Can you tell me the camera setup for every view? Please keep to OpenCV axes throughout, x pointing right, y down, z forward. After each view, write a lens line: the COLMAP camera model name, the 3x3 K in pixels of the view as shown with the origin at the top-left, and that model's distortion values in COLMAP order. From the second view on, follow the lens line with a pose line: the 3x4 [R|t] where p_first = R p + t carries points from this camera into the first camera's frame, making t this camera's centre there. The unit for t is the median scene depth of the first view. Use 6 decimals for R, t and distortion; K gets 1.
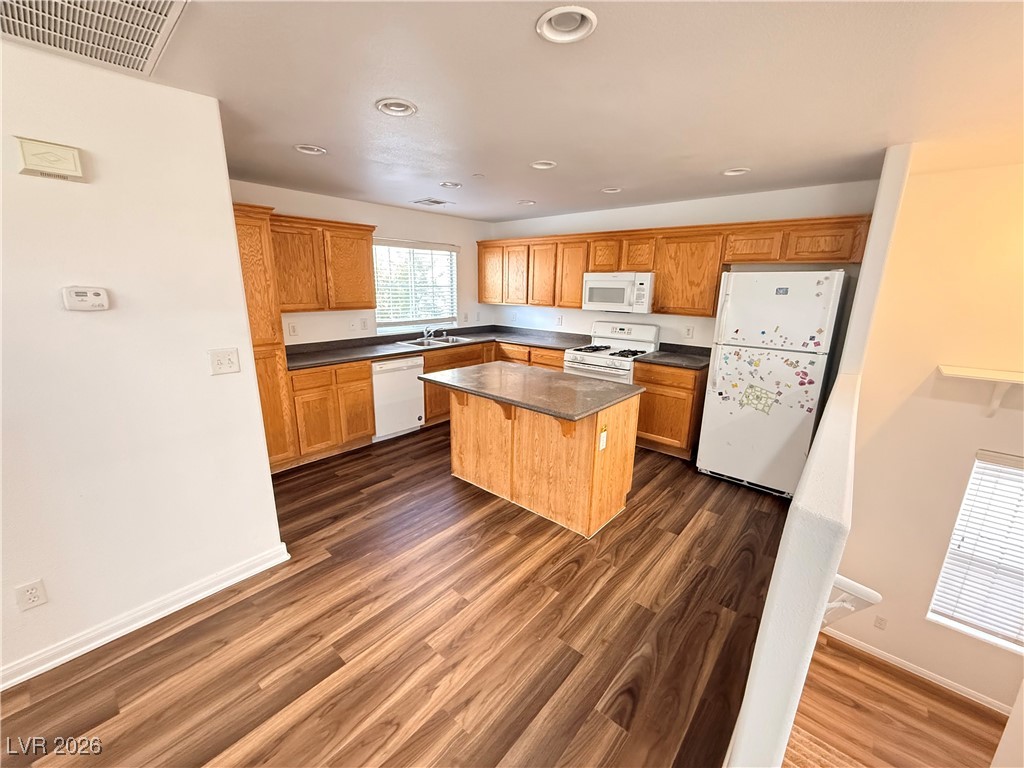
lens RADIAL K [[408.3, 0, 512.0], [0, 408.3, 382.4], [0, 0, 1]] dist [-0.003850, -0.000169]
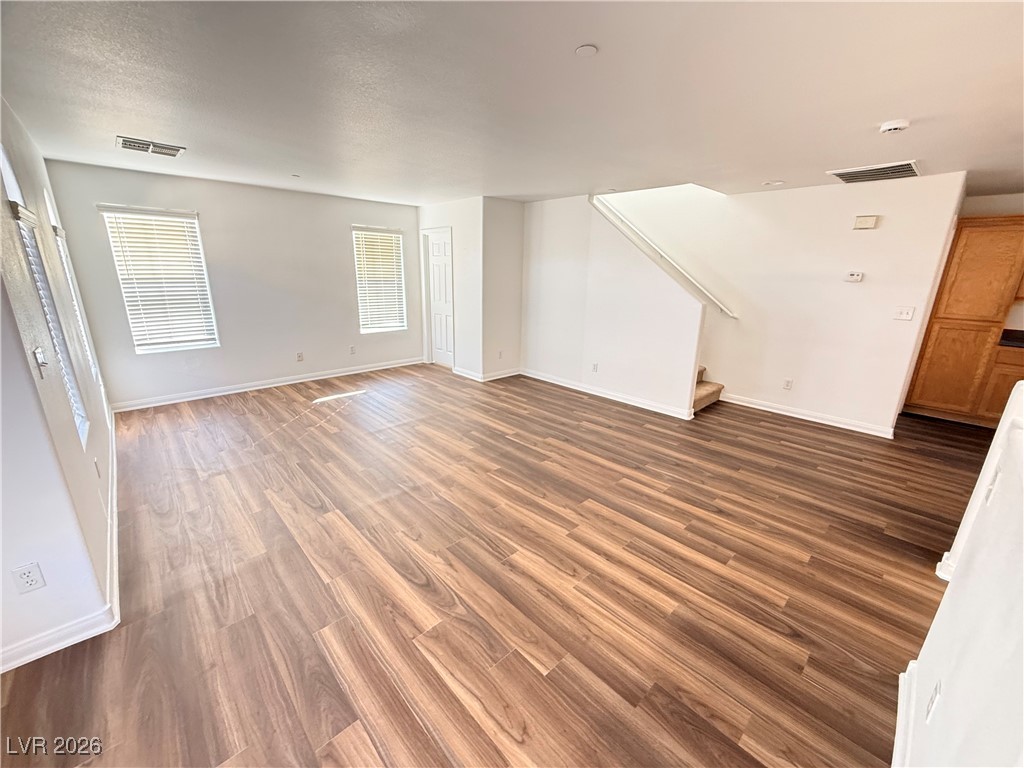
lens RADIAL K [[408.3, 0, 509.2], [0, 408.3, 384.5], [0, 0, 1]] dist [-0.003850, -0.000169]
pose [[-0.102482, 0.258242, -0.960629, 0.644532], [-0.255612, 0.926449, 0.276322, 0.094572], [0.961332, 0.273867, -0.028934, -0.284813]]
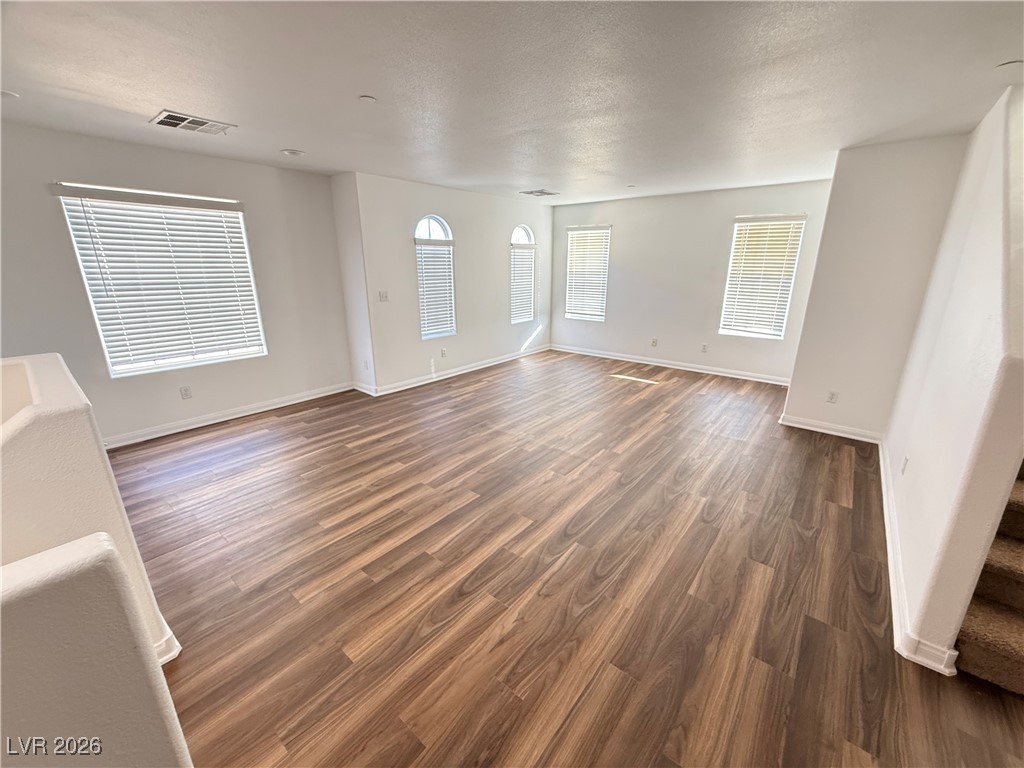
lens RADIAL K [[408.3, 0, 510.9], [0, 408.3, 385.5], [0, 0, 1]] dist [-0.003850, -0.000169]
pose [[-0.999516, -0.006207, -0.030484, 0.017982], [-0.020897, 0.859852, 0.510115, -0.062667], [0.023046, 0.510505, -0.859566, 0.335787]]
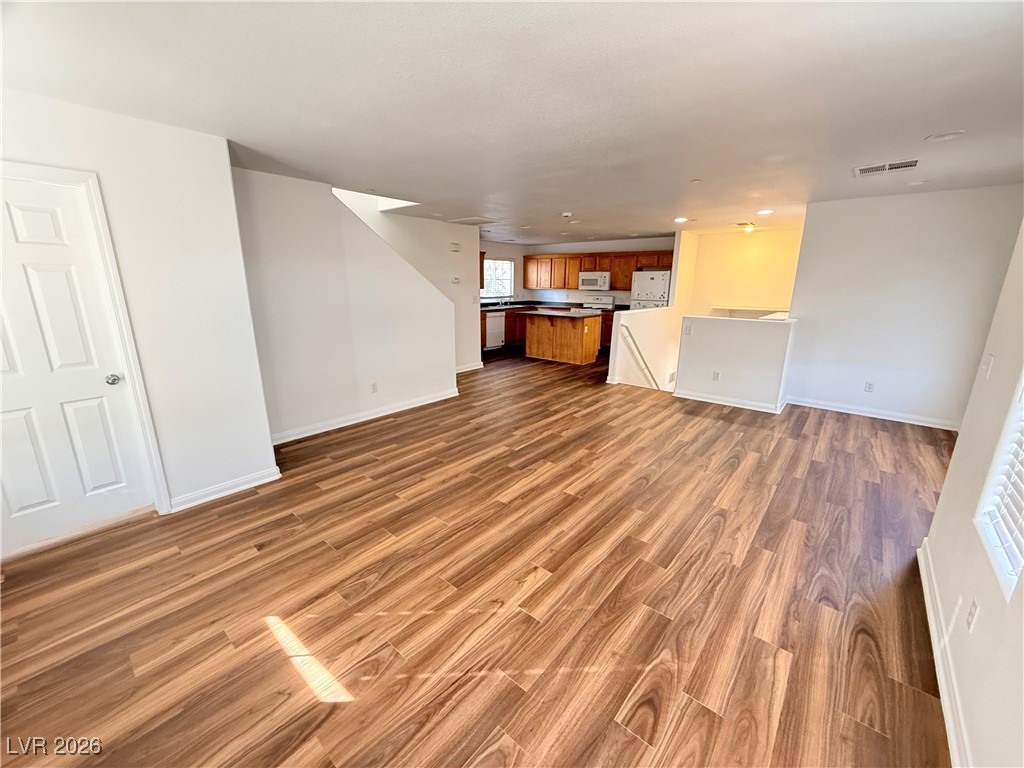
lens RADIAL K [[408.3, 0, 507.6], [0, 408.3, 379.8], [0, 0, 1]] dist [-0.003850, -0.000169]
pose [[0.999962, -0.008529, -0.002045, -0.204408], [0.008528, 0.999964, -0.000185, 0.299840], [0.002047, 0.000168, 0.999998, -1.165824]]
